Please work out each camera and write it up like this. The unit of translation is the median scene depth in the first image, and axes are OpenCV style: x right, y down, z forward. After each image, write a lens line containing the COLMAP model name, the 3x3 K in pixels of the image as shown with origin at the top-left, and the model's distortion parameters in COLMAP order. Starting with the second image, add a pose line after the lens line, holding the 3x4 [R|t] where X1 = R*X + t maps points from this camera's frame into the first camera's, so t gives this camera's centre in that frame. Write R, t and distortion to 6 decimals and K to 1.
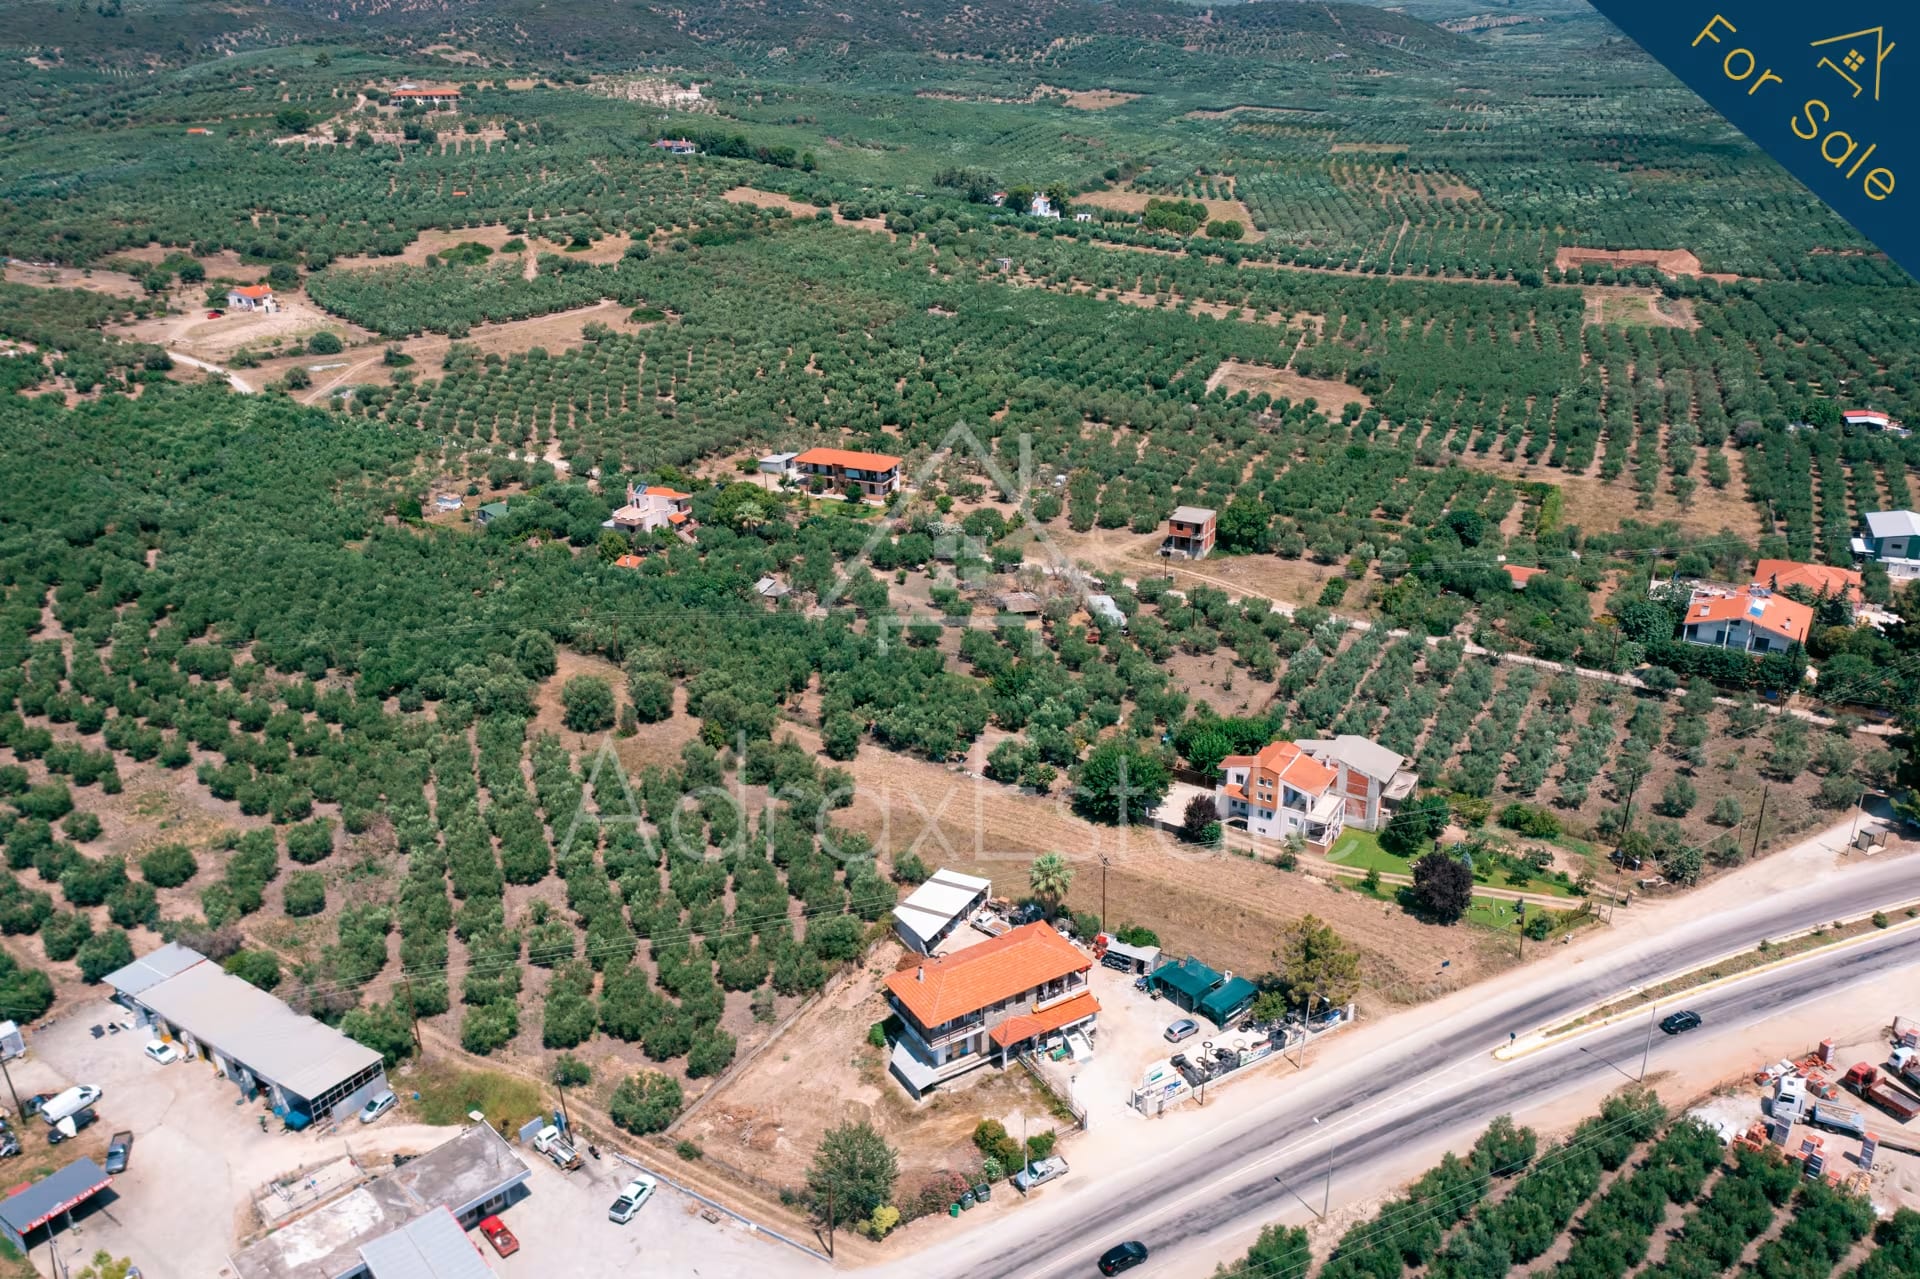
lens RADIAL K [[1506.7, 0, 959.4], [0, 1506.7, 628.1], [0, 0, 1]] dist [-0.009136, 0.000959]
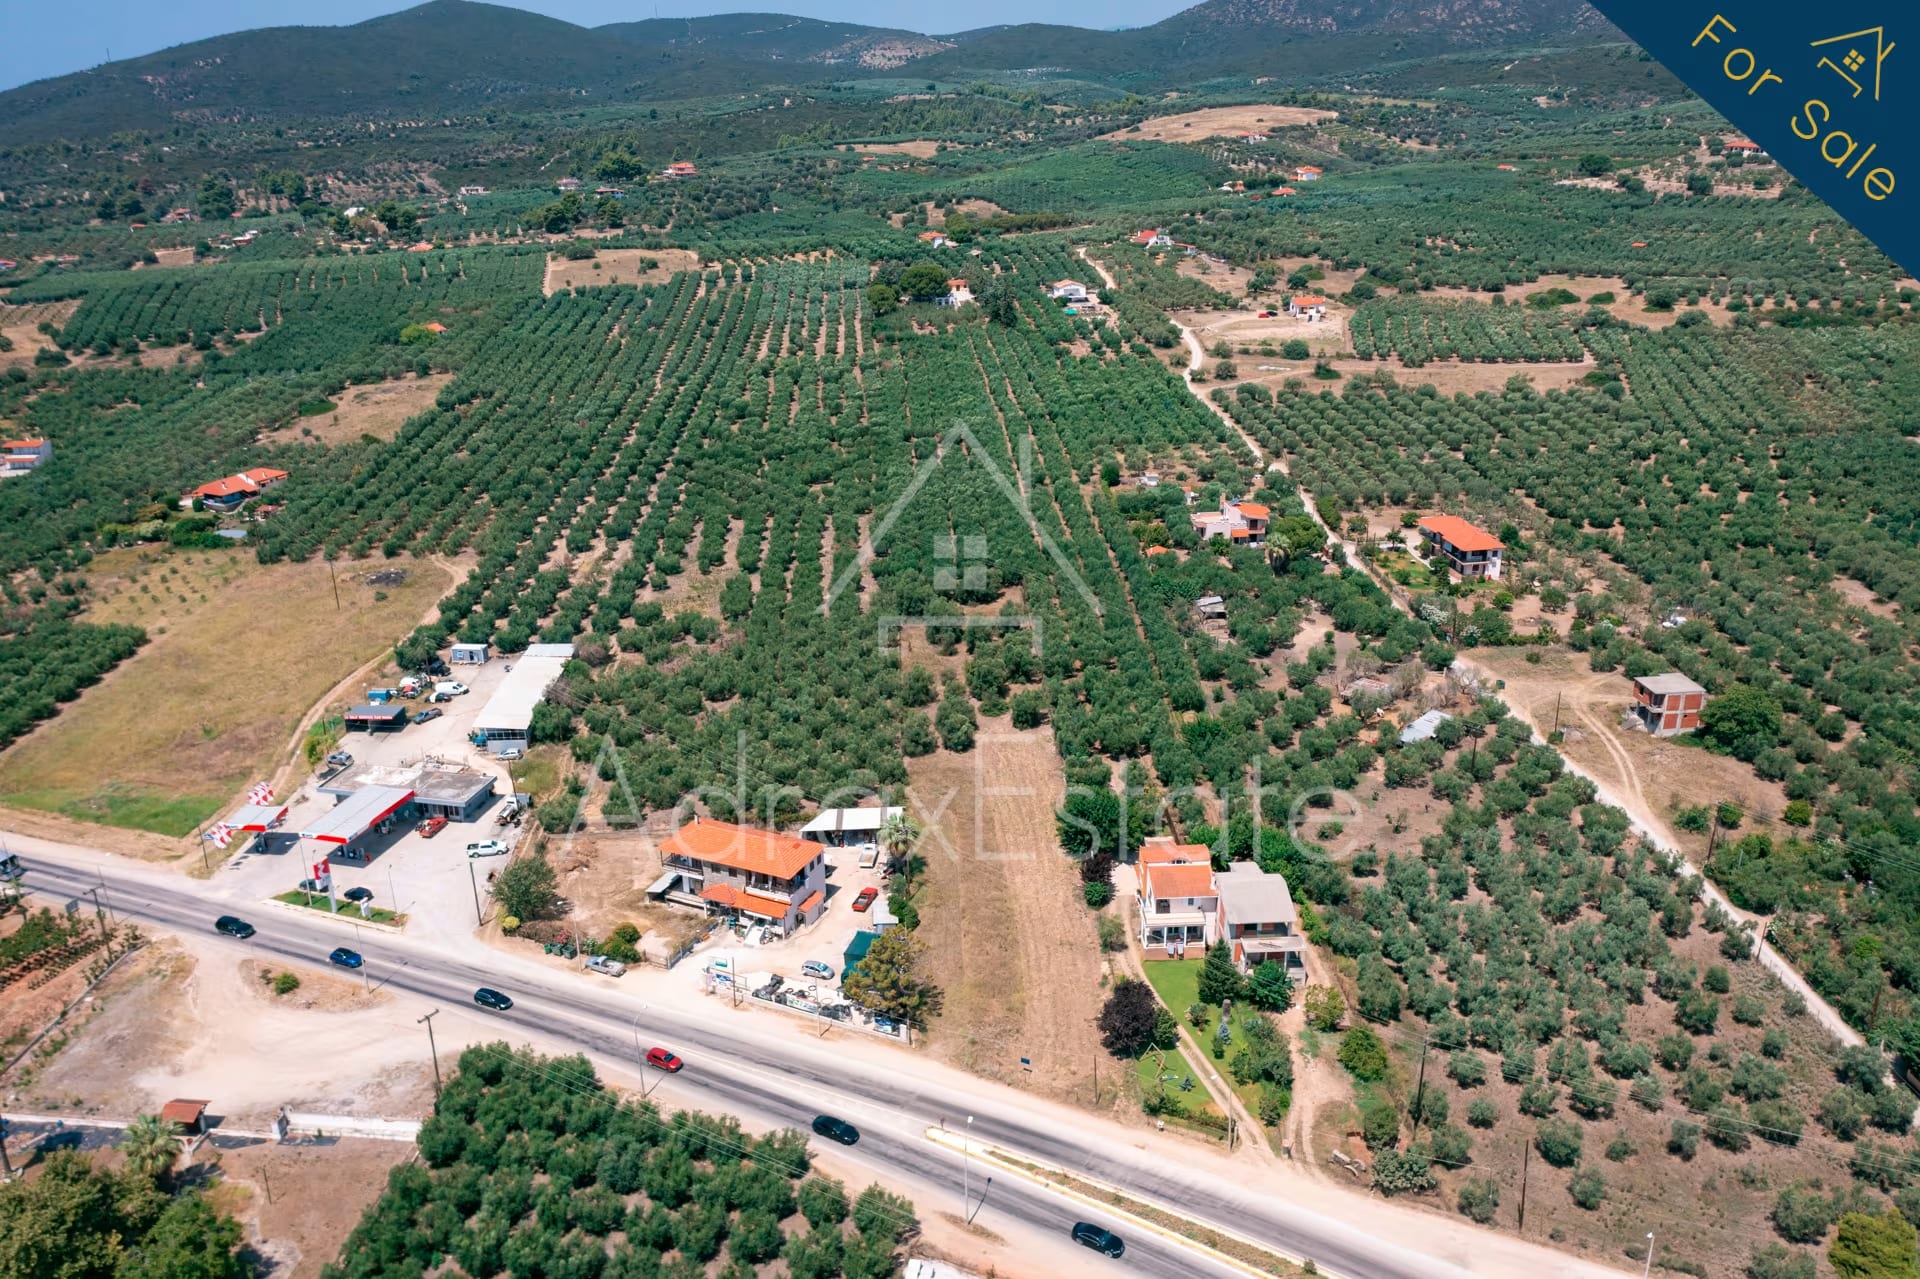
lens RADIAL K [[1506.7, 0, 960.2], [0, 1506.7, 648.4], [0, 0, 1]] dist [-0.009136, 0.000959]
pose [[0.558209, 0.308183, -0.770341, 0.691601], [-0.318282, 0.936964, 0.144206, -0.108274], [0.766224, 0.164689, 0.621111, 0.233523]]
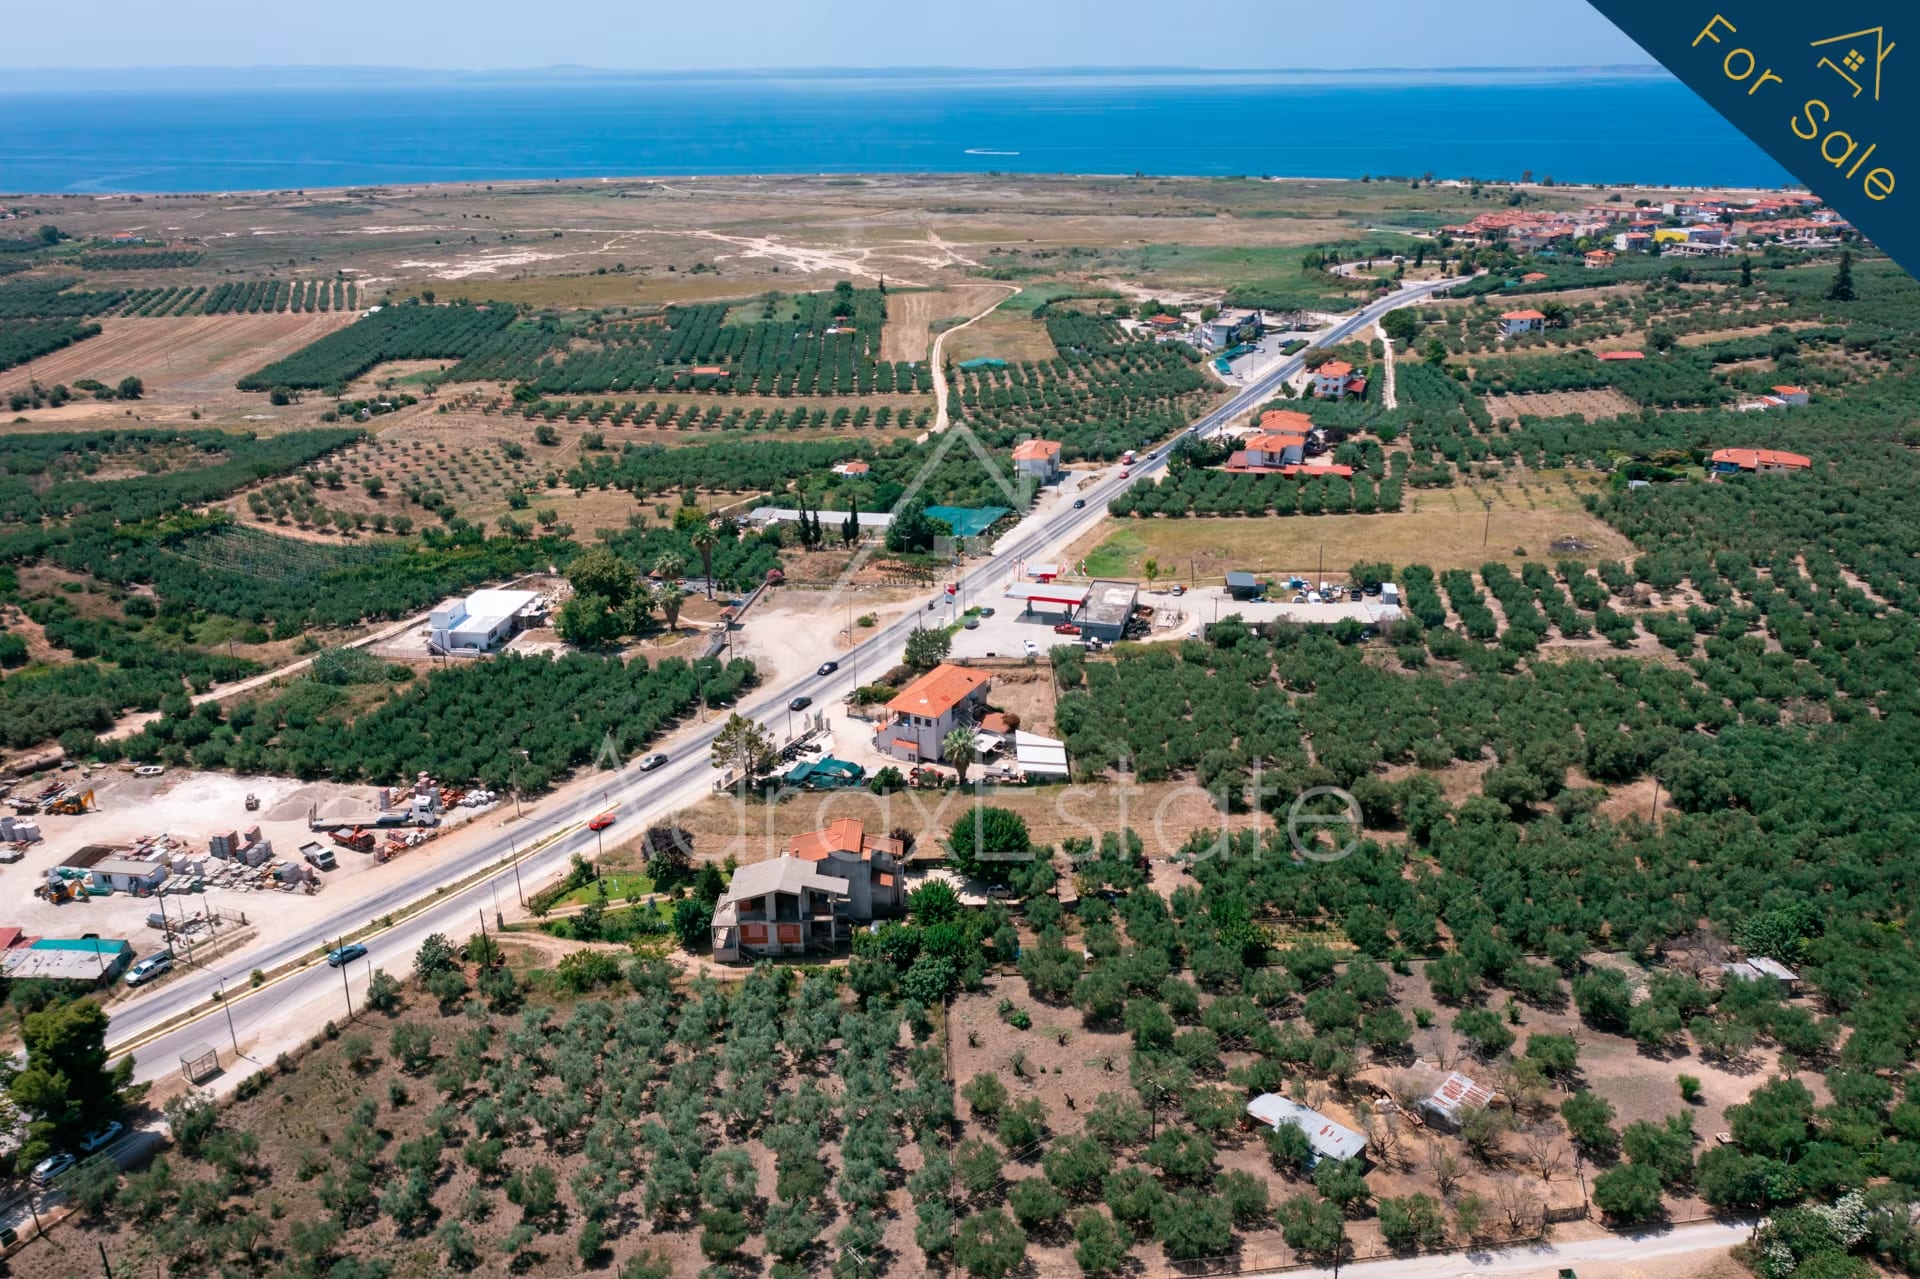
lens RADIAL K [[1506.7, 0, 953.0], [0, 1506.7, 602.1], [0, 0, 1]] dist [-0.009136, 0.000959]
pose [[-0.854450, 0.202436, -0.478472, 0.487030], [-0.173815, 0.756506, 0.630465, -0.543403], [0.489596, 0.621866, -0.611210, 1.276657]]
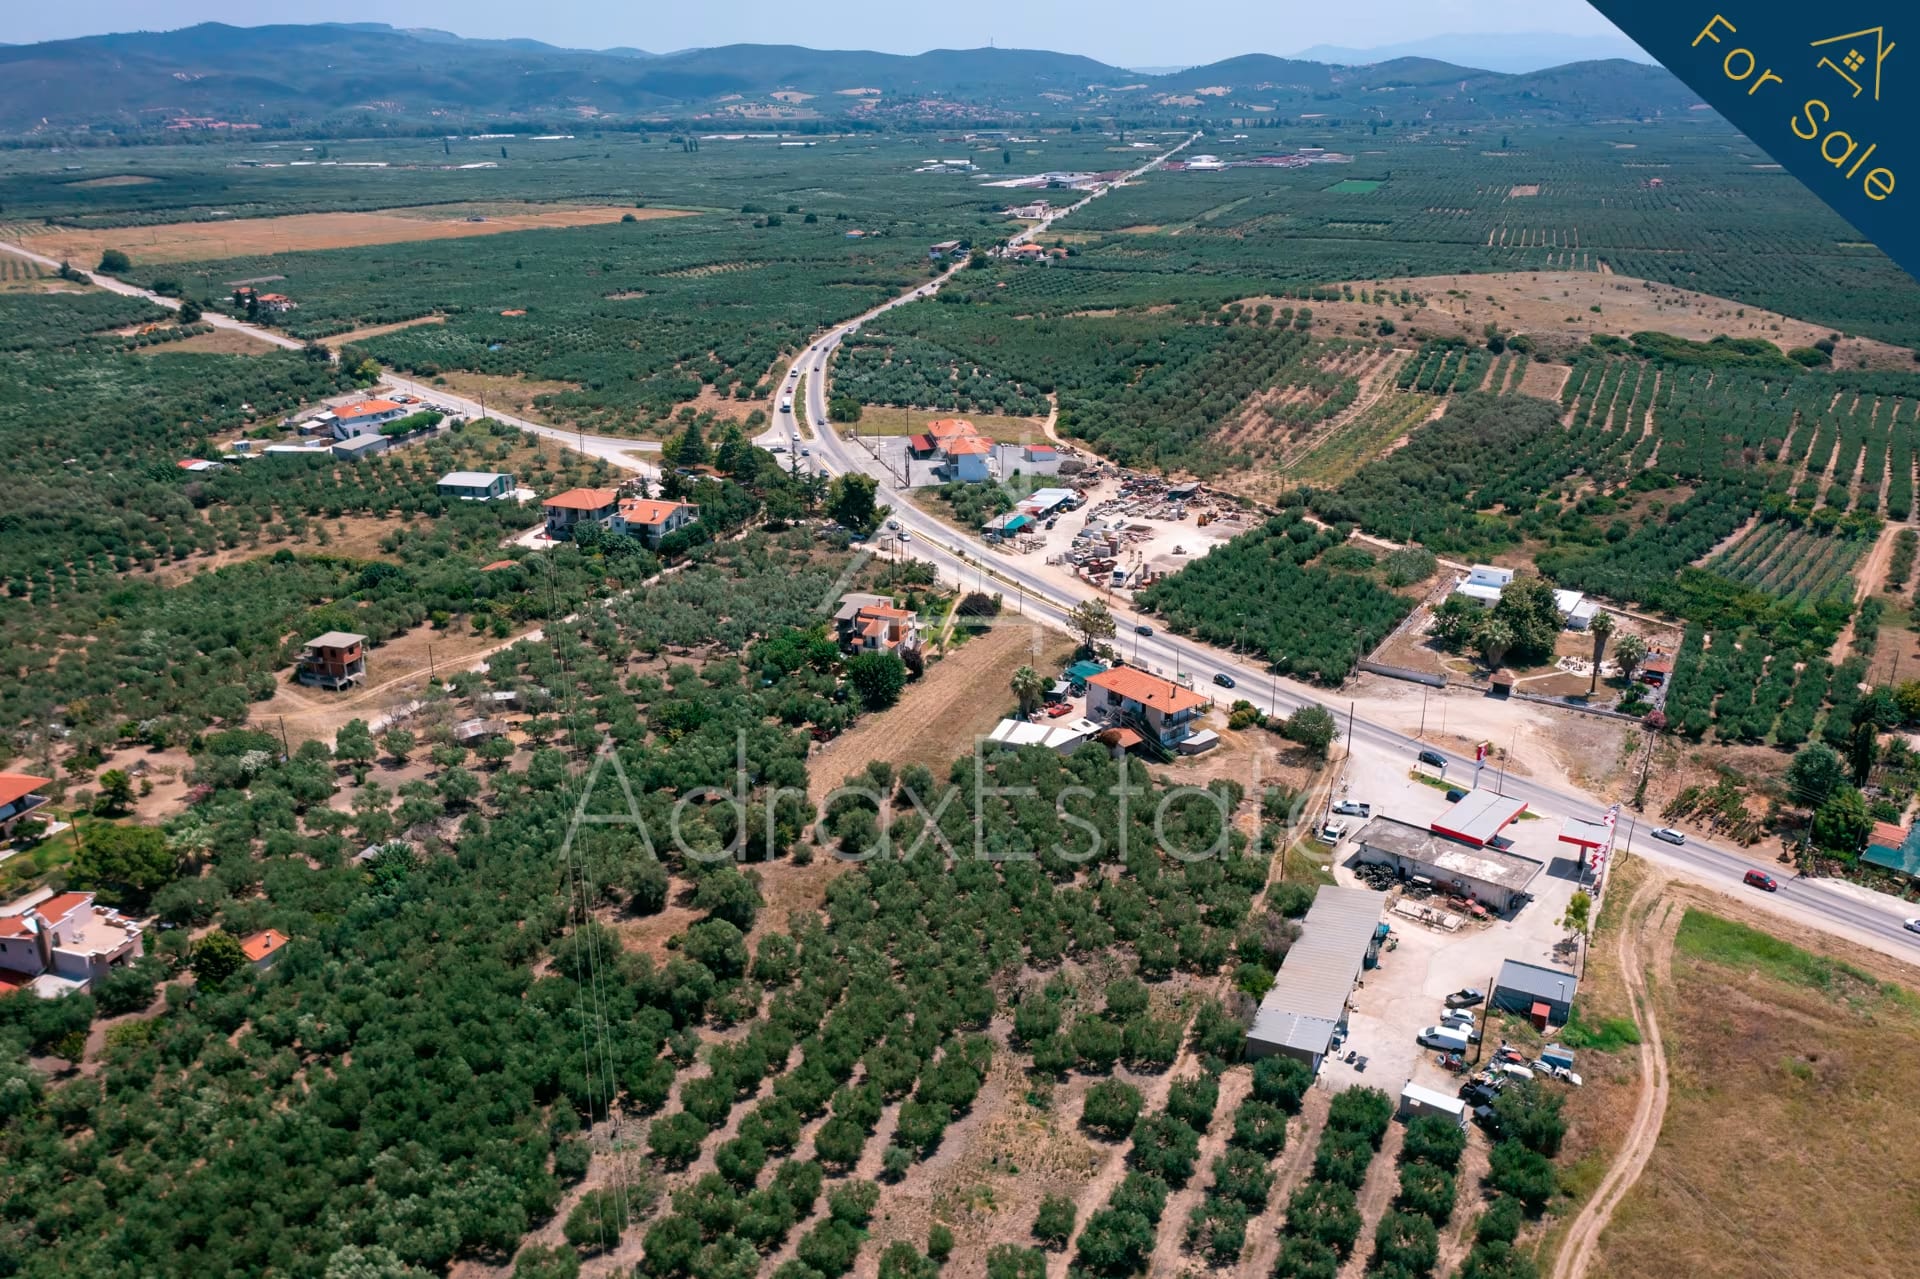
lens RADIAL K [[1506.7, 0, 960.7], [0, 1506.7, 646.1], [0, 0, 1]] dist [-0.009136, 0.000959]
pose [[-0.139647, -0.329544, 0.933755, -0.972757], [0.398123, 0.844732, 0.357667, -0.312972], [-0.906640, 0.421697, 0.013235, 0.771877]]
